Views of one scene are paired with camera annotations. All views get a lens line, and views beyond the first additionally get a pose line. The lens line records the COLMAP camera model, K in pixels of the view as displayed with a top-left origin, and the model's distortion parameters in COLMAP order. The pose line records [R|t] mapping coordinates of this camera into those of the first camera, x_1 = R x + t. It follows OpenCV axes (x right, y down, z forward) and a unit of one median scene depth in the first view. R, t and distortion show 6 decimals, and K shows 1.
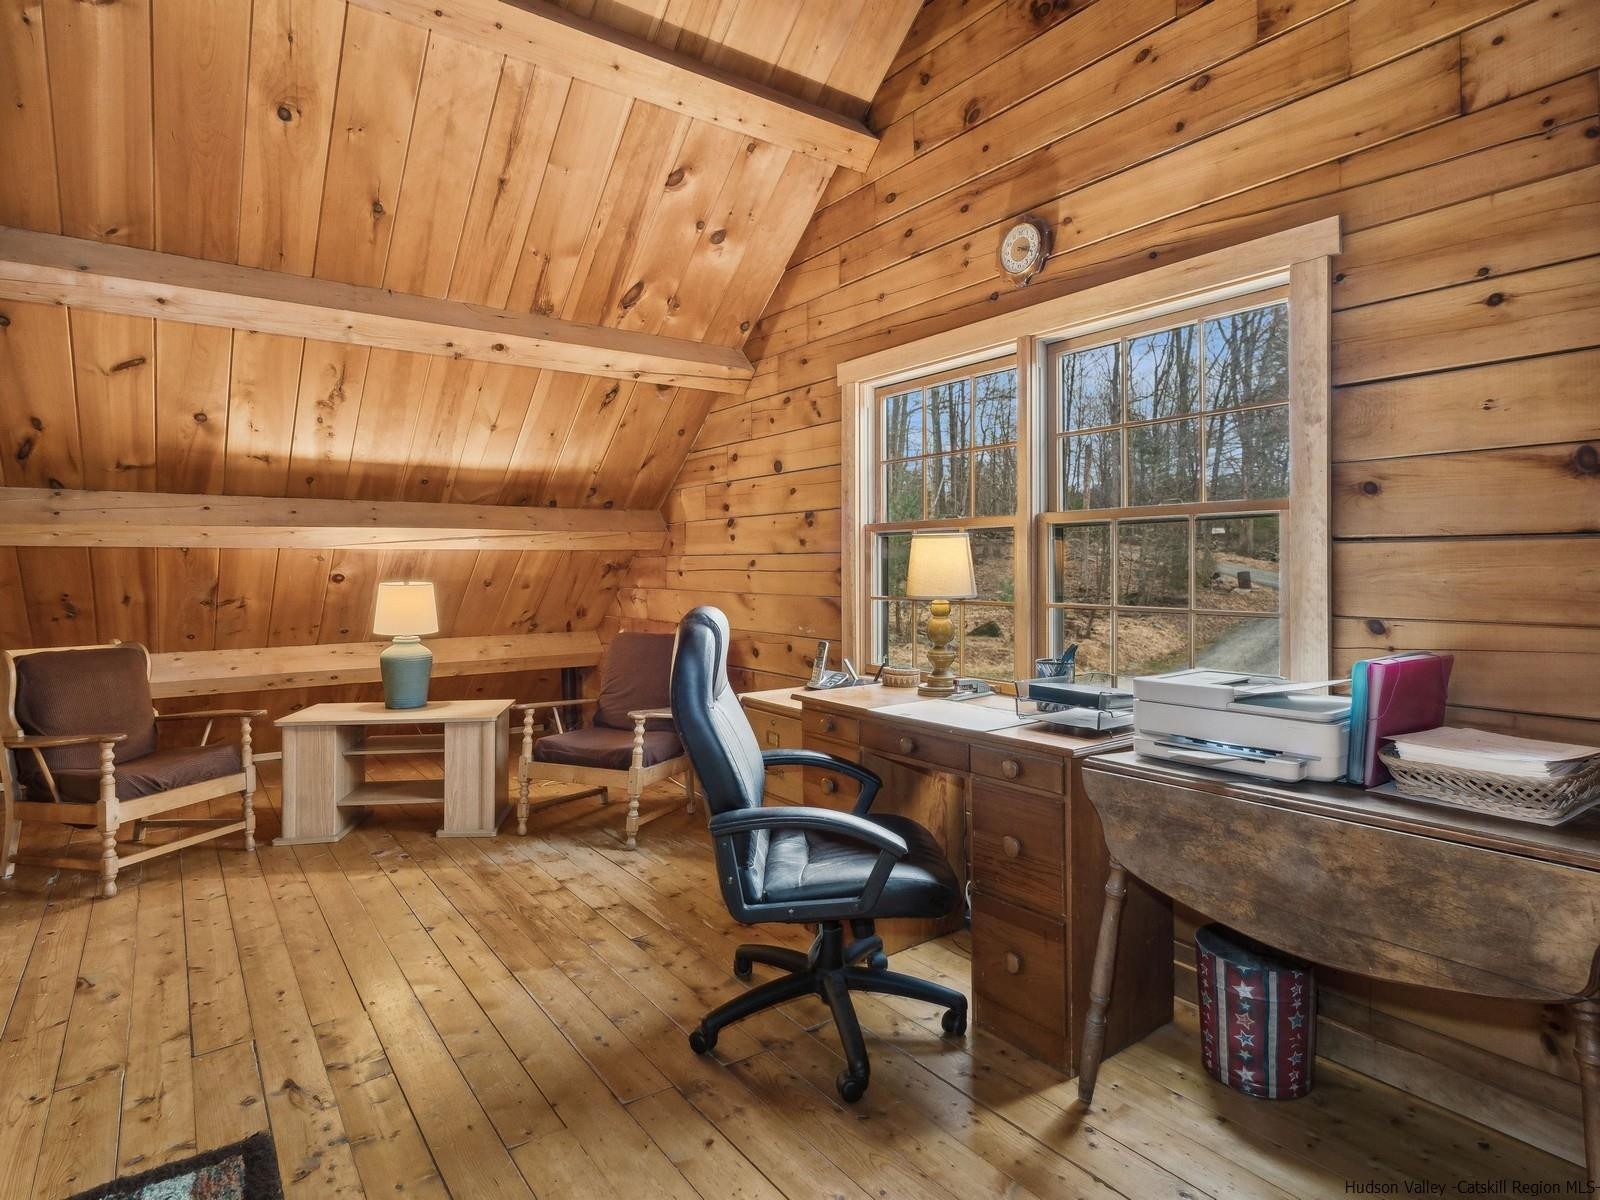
lens RADIAL K [[869.3, 0, 792.6], [0, 869.3, 569.9], [0, 0, 1]] dist [-0.000963, 0.000192]
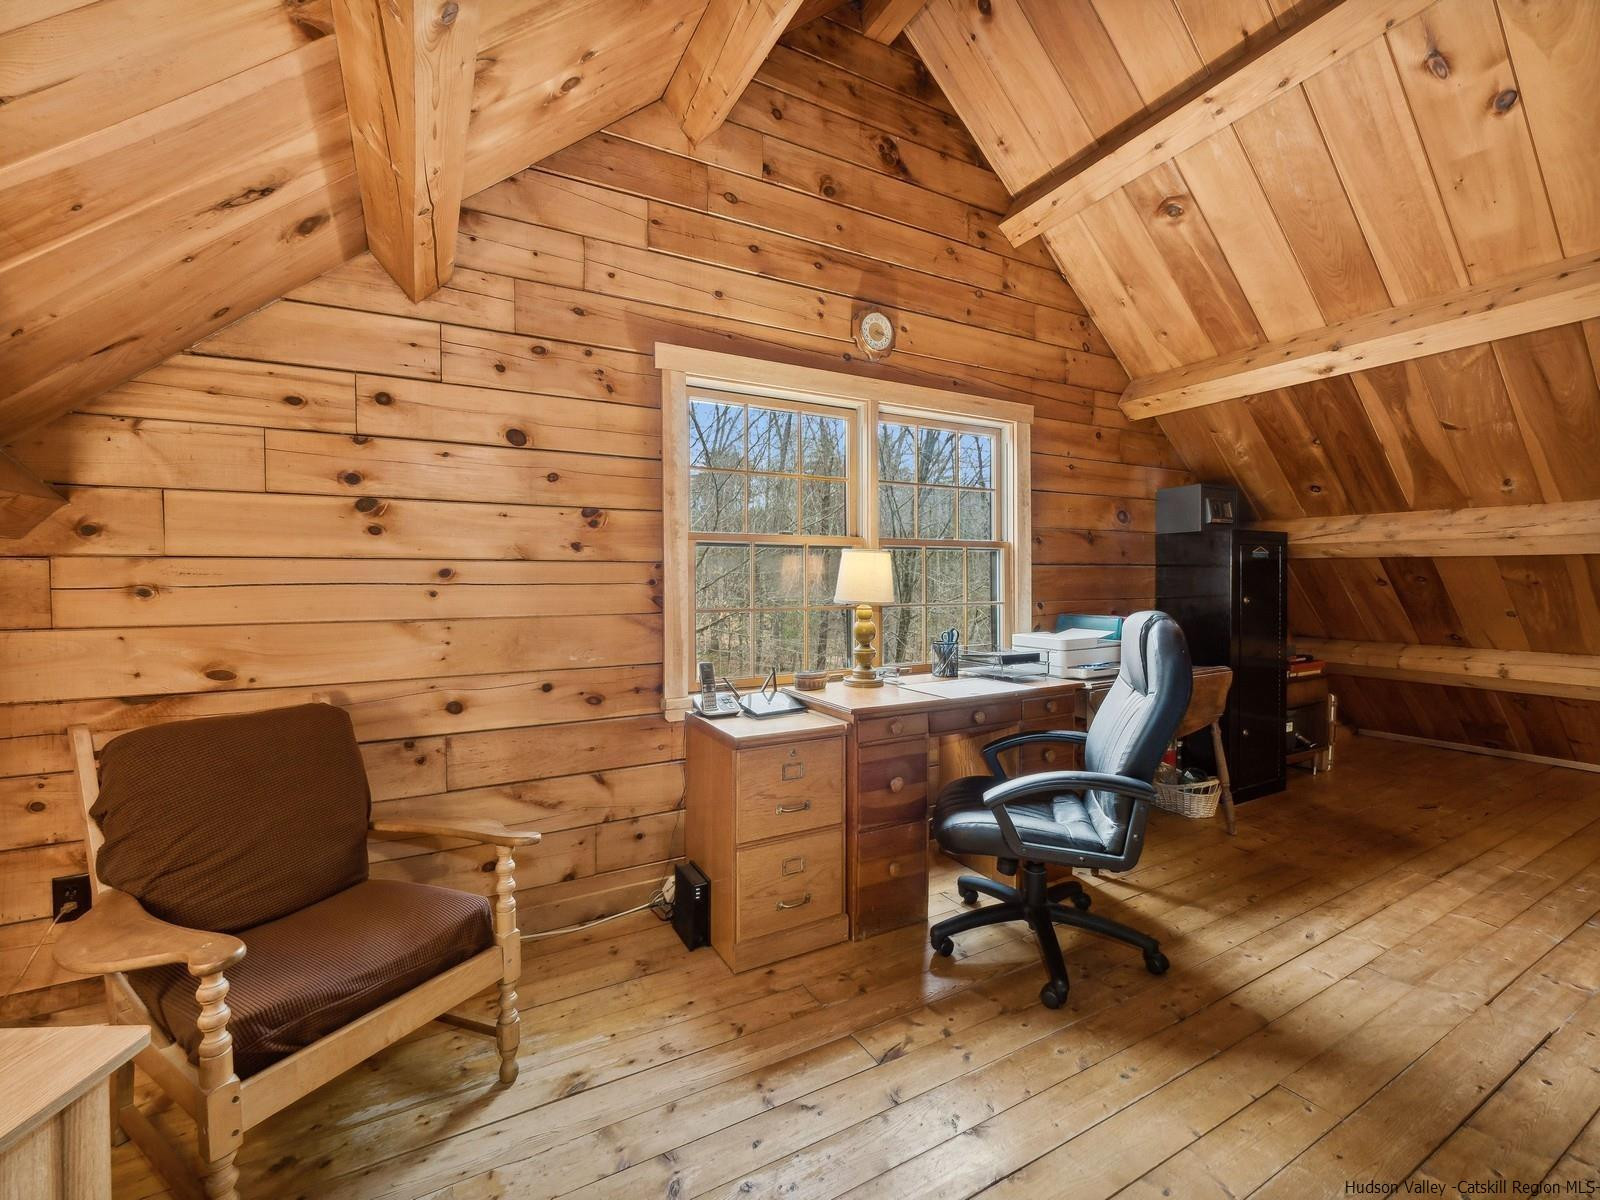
lens RADIAL K [[688.7, 0, 798.4], [0, 688.7, 603.8], [0, 0, 1]] dist [-0.001525, -0.000017]
pose [[0.127347, -0.028584, 0.991446, -0.676466], [0.008536, 0.999579, 0.027723, 0.004303], [-0.991821, 0.004932, 0.127537, 0.860145]]
